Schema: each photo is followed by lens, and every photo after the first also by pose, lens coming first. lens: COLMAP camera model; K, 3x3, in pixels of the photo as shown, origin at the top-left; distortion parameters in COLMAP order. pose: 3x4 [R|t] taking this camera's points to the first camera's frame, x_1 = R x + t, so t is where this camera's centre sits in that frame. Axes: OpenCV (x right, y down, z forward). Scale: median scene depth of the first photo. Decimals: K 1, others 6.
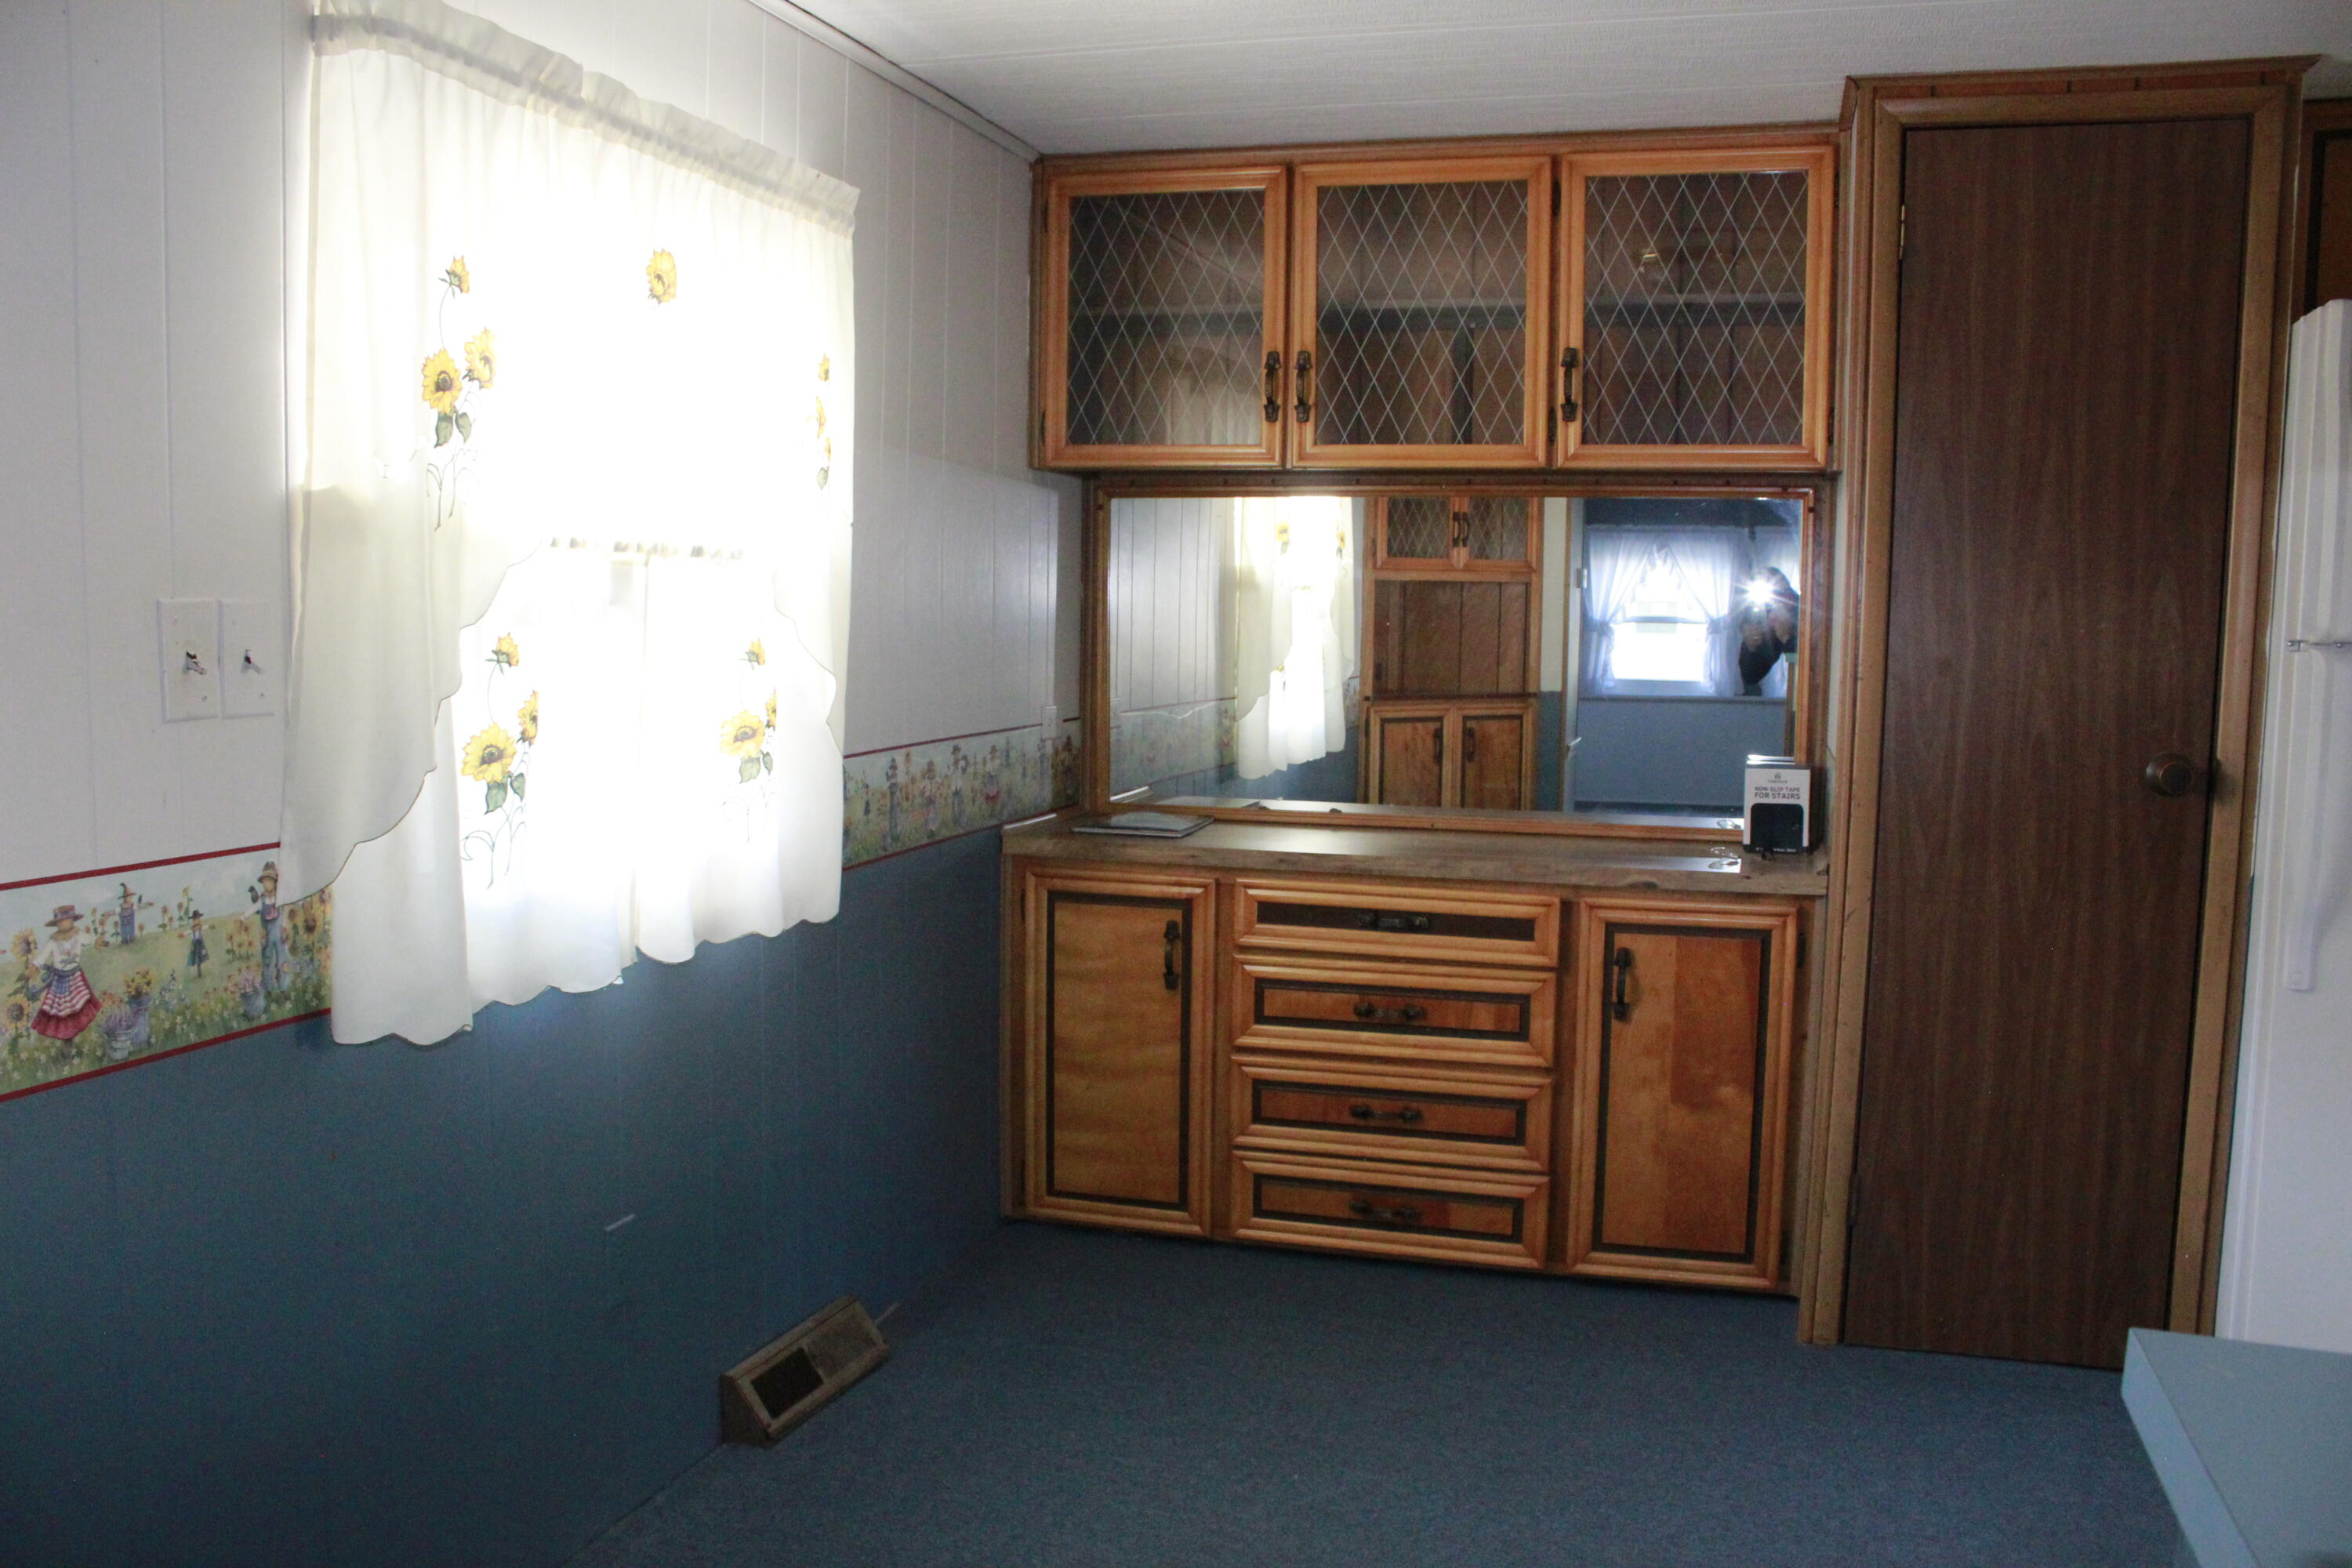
lens RADIAL K [[1915.1, 0, 1167.2], [0, 1915.1, 807.2], [0, 0, 1]] dist [-0.166791, 0.131058]
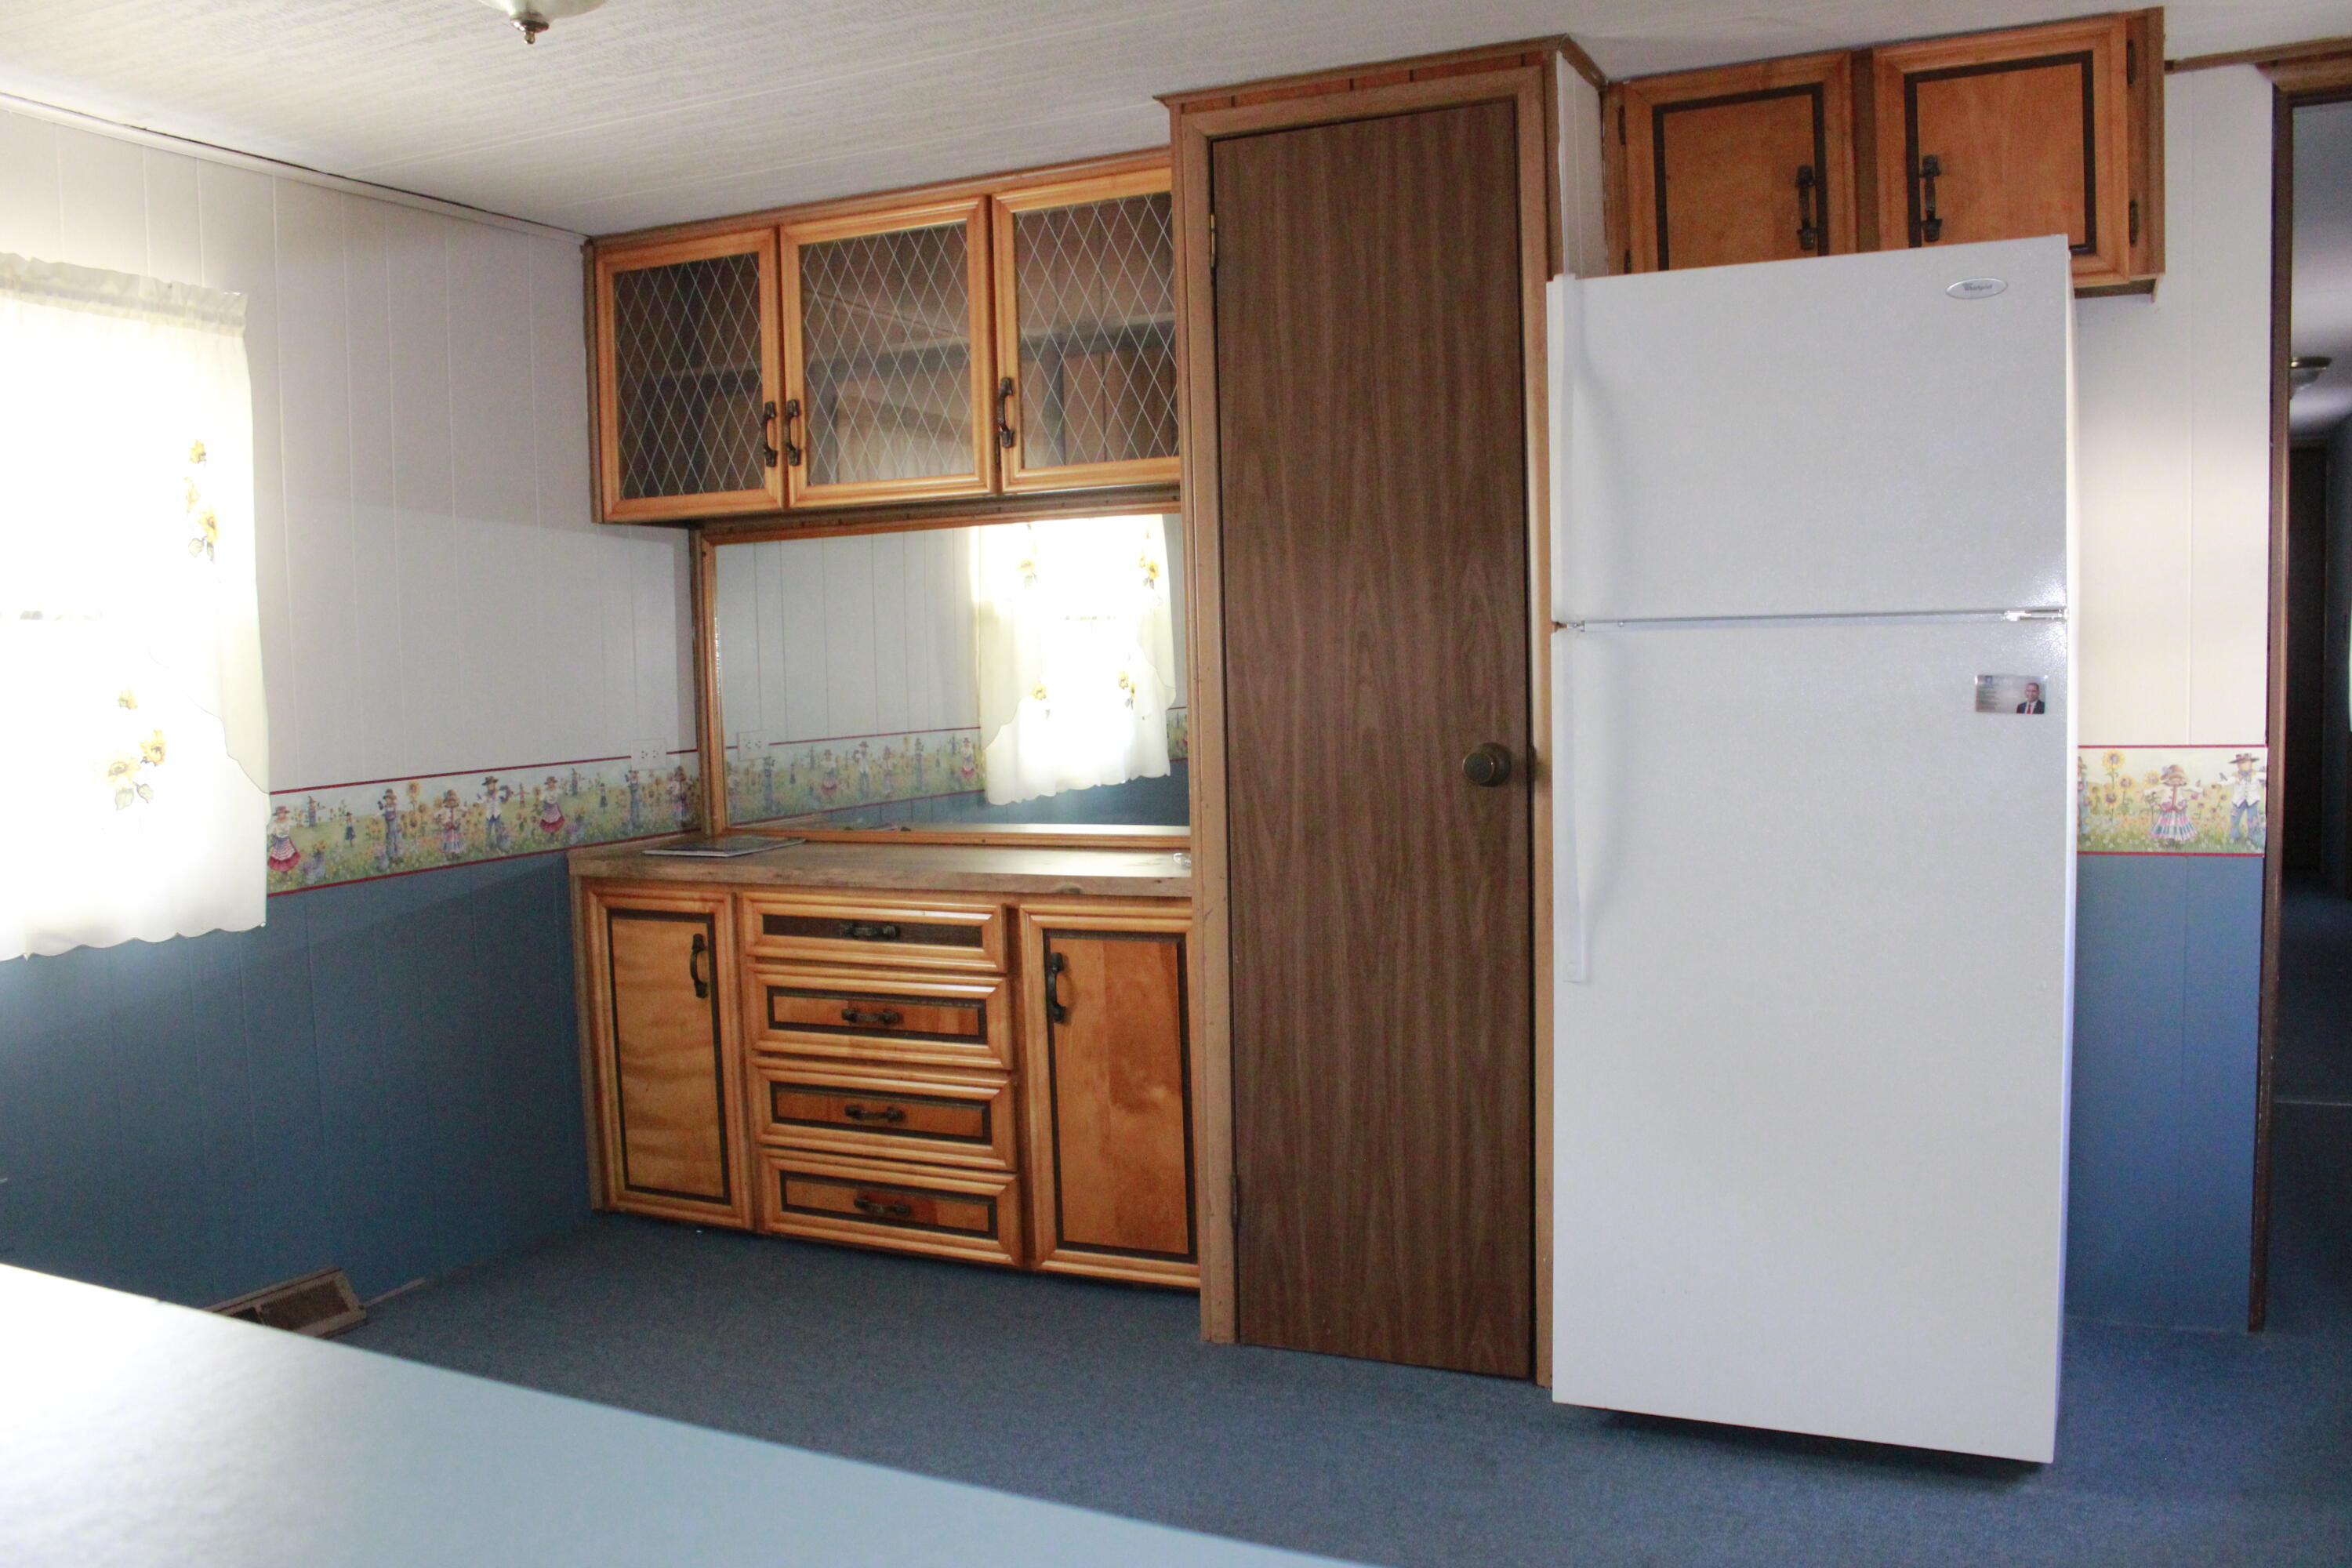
lens RADIAL K [[1937.5, 0, 1181.0], [0, 1937.5, 813.2], [0, 0, 1]] dist [-0.170254, 0.159119]
pose [[0.988357, -0.026950, -0.149749, 0.456037], [0.023907, 0.999470, -0.022086, 0.022849], [0.150265, 0.018248, 0.988477, -0.030582]]
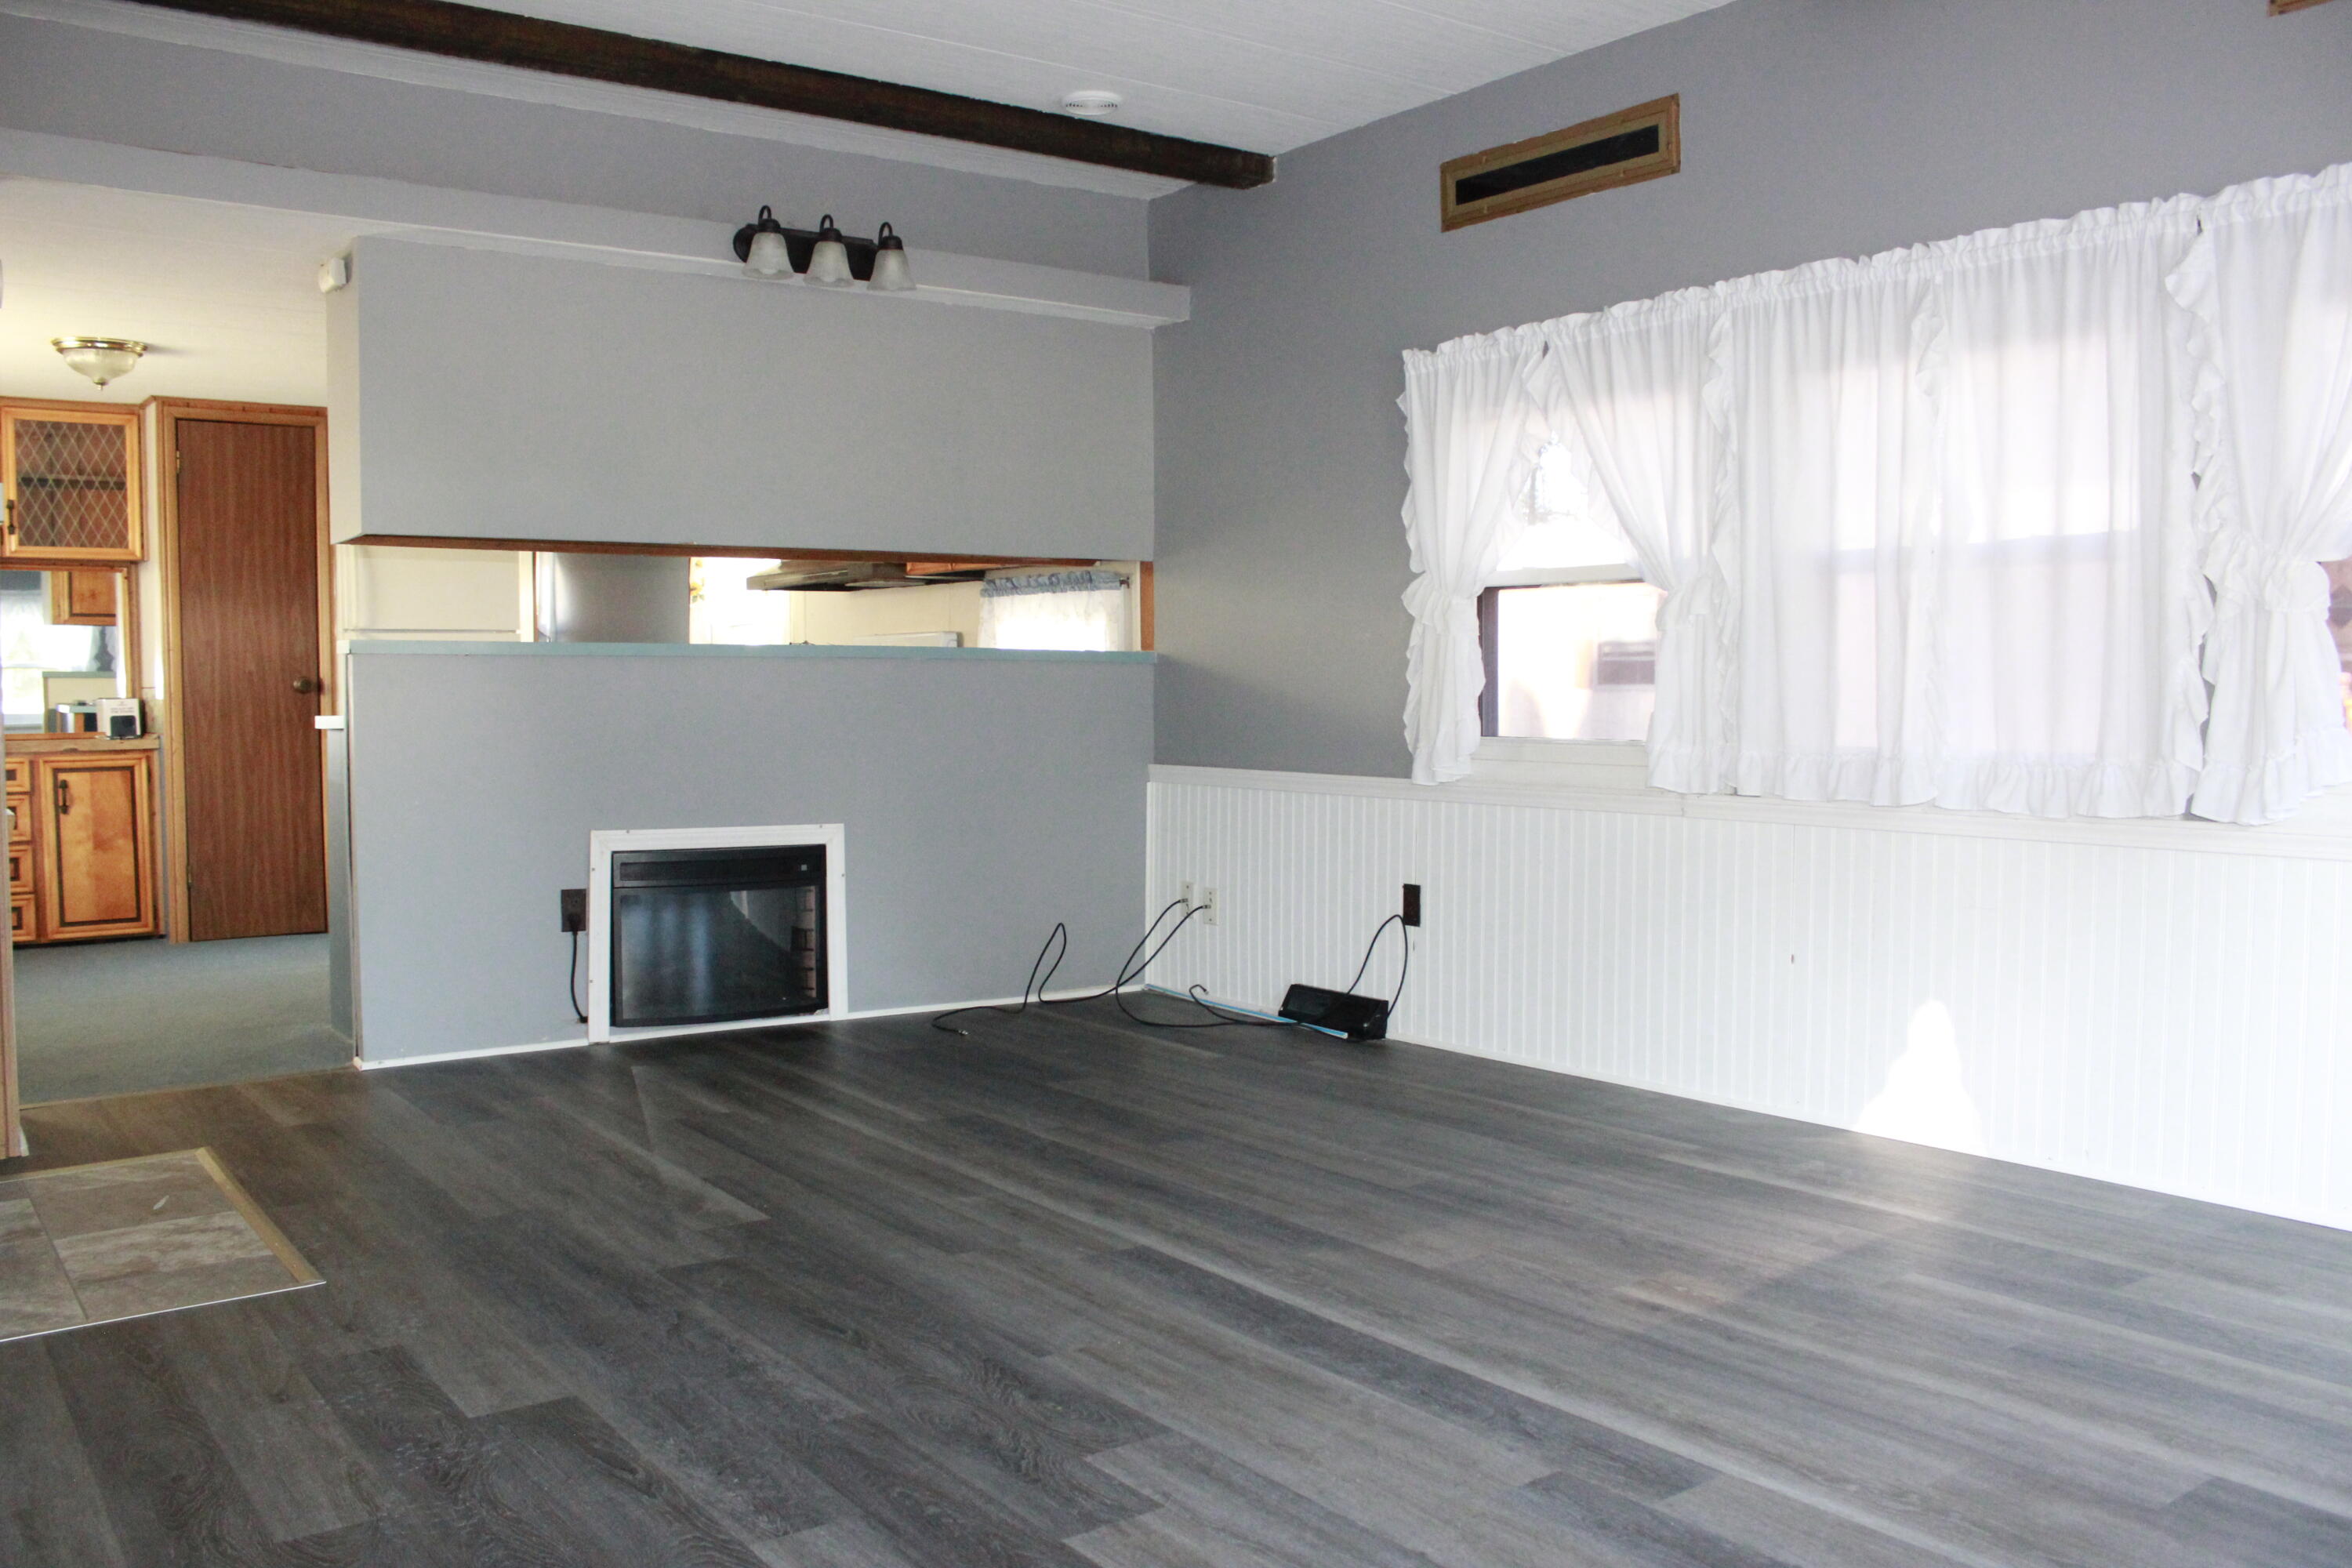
lens RADIAL K [[1937.5, 0, 1181.0], [0, 1937.5, 813.2], [0, 0, 1]] dist [-0.170254, 0.159119]
pose [[0.588964, -0.068120, 0.805283, -0.698629], [0.095820, 0.995299, 0.014113, 0.199318], [-0.802459, 0.068850, 0.592722, -1.240741]]
